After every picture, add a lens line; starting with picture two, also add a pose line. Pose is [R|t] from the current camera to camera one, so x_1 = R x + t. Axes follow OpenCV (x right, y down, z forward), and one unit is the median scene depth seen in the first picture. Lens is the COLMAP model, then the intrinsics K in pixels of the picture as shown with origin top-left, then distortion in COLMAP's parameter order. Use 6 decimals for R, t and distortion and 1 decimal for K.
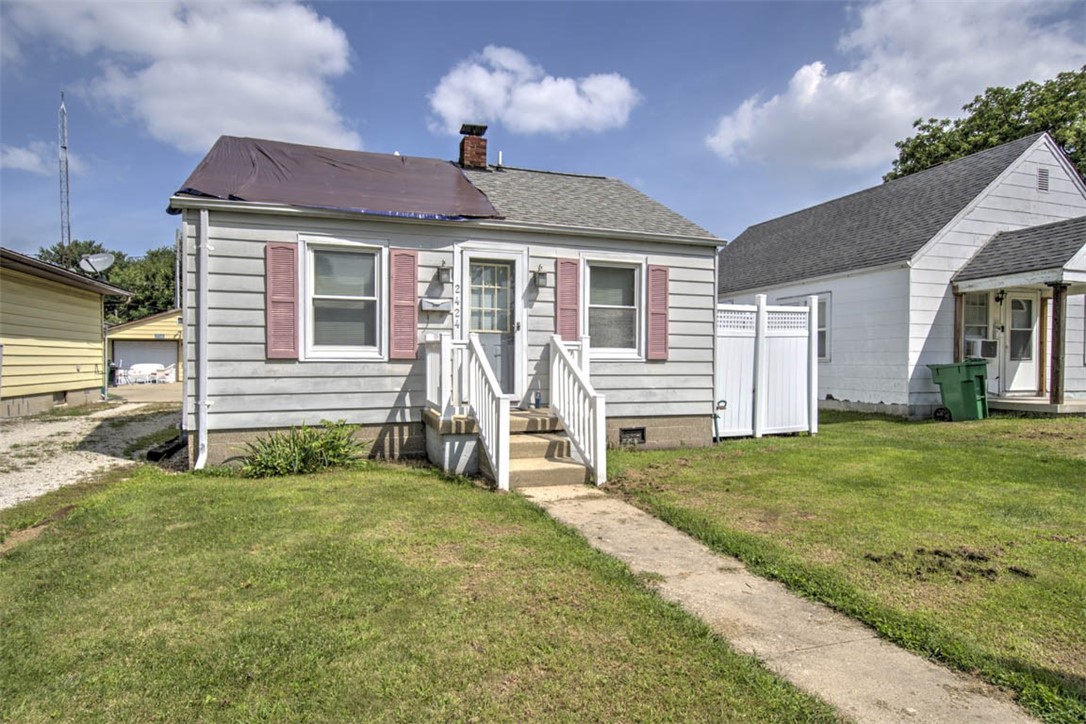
lens RADIAL K [[627.3, 0, 544.1], [0, 627.3, 375.8], [0, 0, 1]] dist [-0.002357, -0.000510]
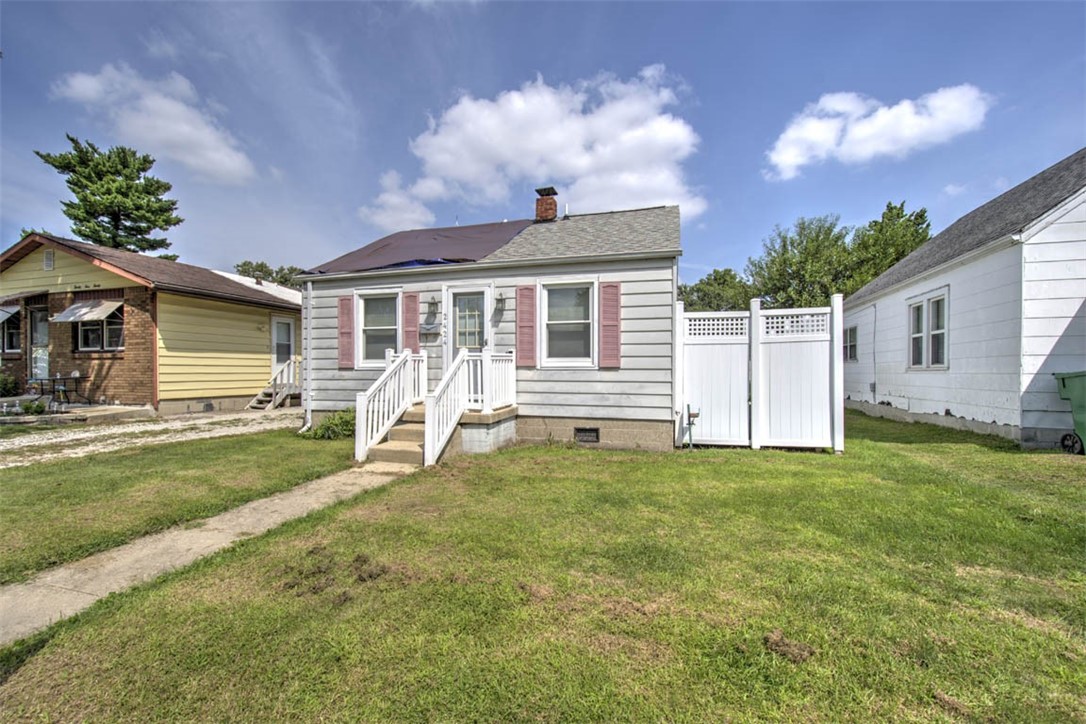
lens RADIAL K [[474.6, 0, 540.1], [0, 474.6, 375.8], [0, 0, 1]] dist [-0.002719, -0.000446]
pose [[0.802171, 0.005581, -0.597069, 0.581706], [-0.013493, 0.999870, -0.008781, -0.001979], [0.596942, 0.015100, 0.802142, 0.259707]]
